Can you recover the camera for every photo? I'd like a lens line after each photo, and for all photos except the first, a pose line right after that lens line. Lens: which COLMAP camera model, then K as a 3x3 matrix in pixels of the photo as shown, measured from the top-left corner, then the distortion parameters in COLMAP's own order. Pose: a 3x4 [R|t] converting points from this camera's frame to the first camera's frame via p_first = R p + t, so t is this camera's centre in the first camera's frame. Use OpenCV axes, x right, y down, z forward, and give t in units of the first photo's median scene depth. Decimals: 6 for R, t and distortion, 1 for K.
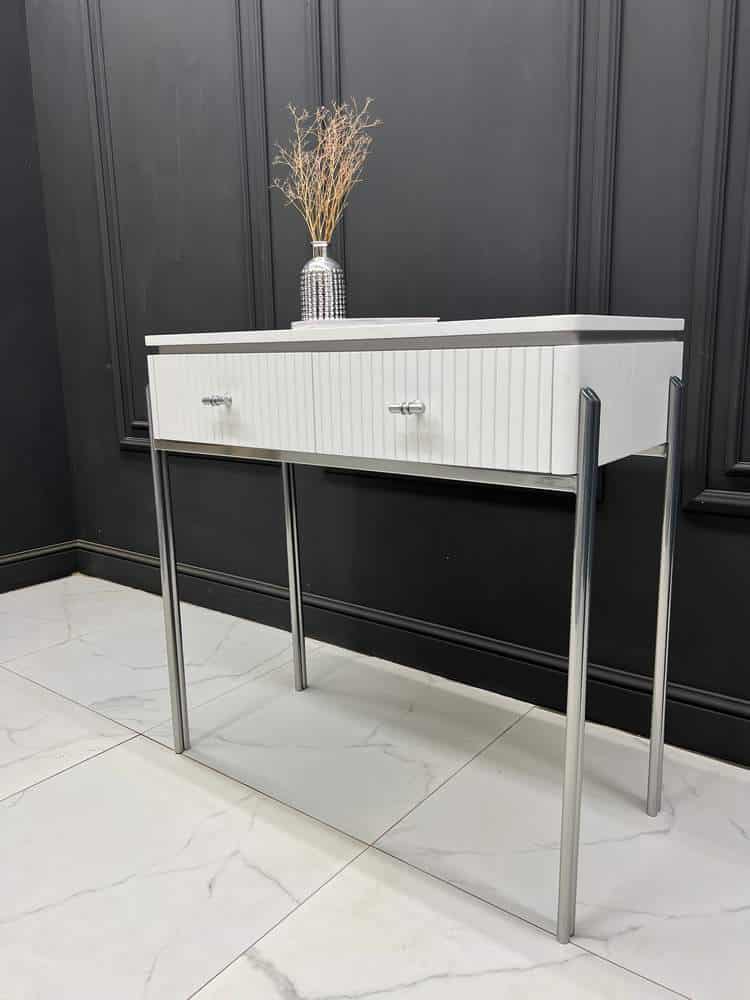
lens RADIAL K [[758.6, 0, 372.7], [0, 758.6, 498.8], [0, 0, 1]] dist [0.030498, -0.001466]
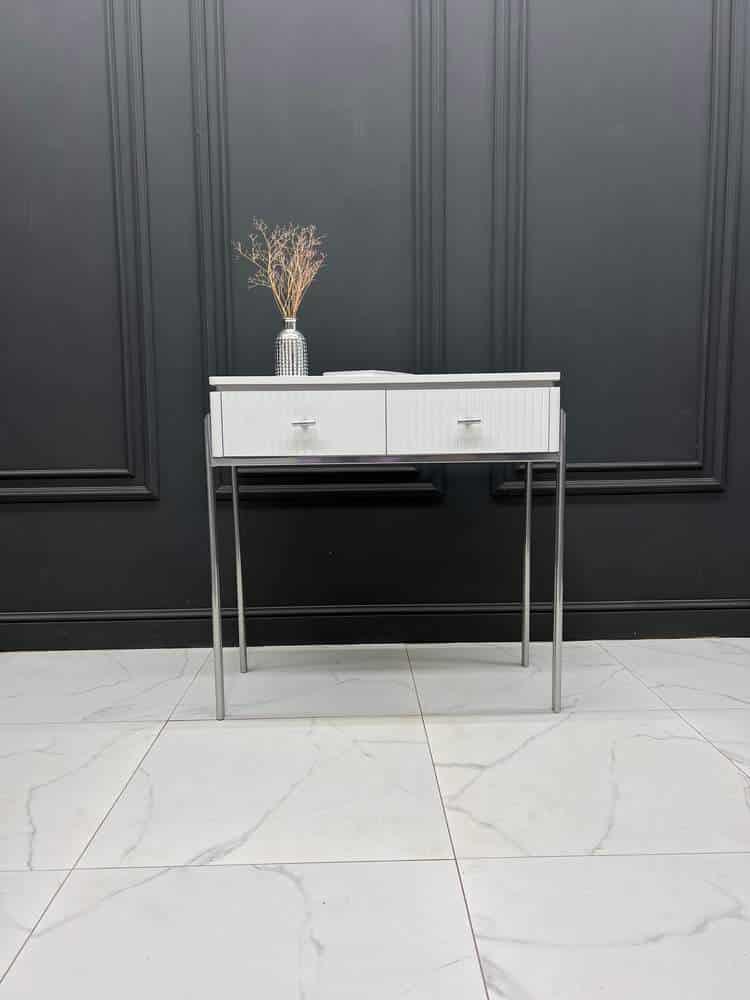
lens RADIAL K [[752.6, 0, 377.0], [0, 752.6, 499.5], [0, 0, 1]] dist [0.065481, -0.090392]
pose [[0.771914, -0.049041, 0.633833, -0.853563], [0.118538, 0.990638, -0.067714, 0.105698], [-0.624578, 0.127403, 0.770500, -0.126757]]
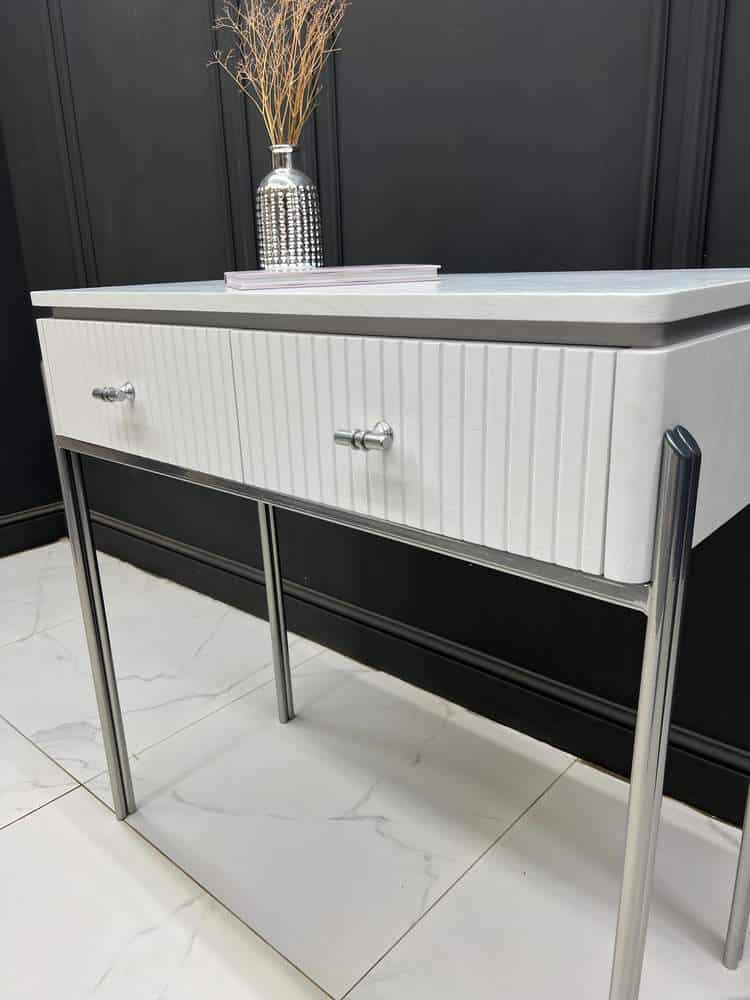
lens RADIAL K [[762.8, 0, 370.1], [0, 762.8, 502.6], [0, 0, 1]] dist [0.012132, -0.010103]
pose [[0.997147, 0.010146, -0.074800, 0.067501], [-0.001041, 0.992680, 0.120770, -0.099458], [0.075478, -0.120347, 0.989858, 0.279806]]
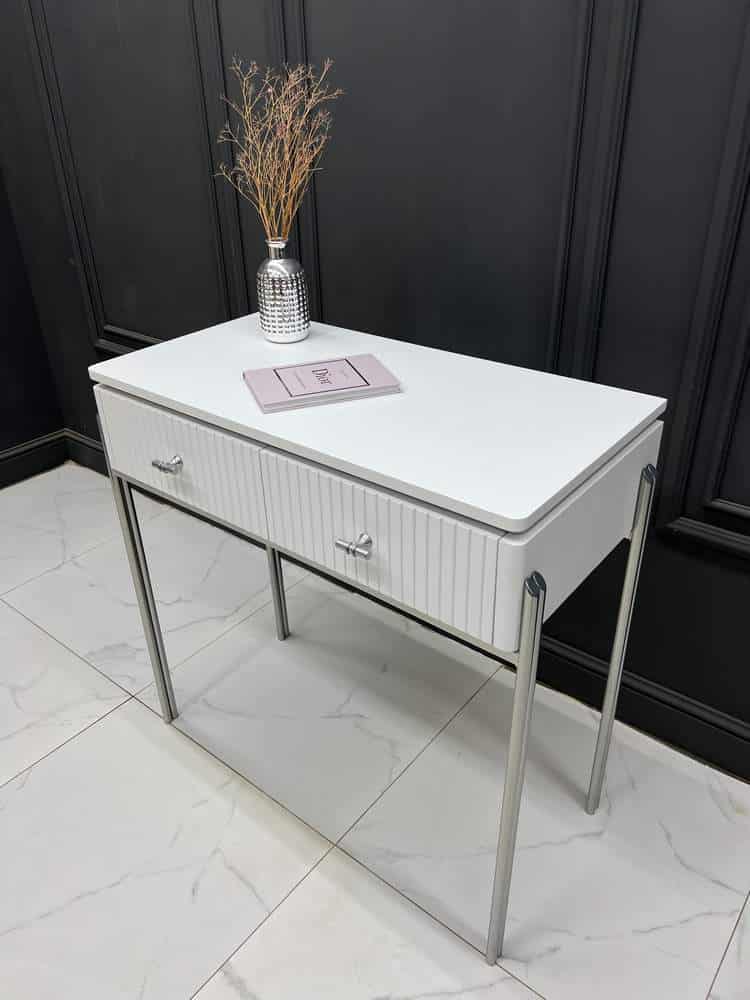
lens RADIAL K [[761.1, 0, 372.5], [0, 761.1, 492.3], [0, 0, 1]] dist [0.034914, -0.008993]
pose [[0.999783, 0.006162, -0.019890, 0.061964], [0.000403, 0.949302, 0.314364, -0.342823], [0.020819, -0.314304, 0.949094, 0.073754]]
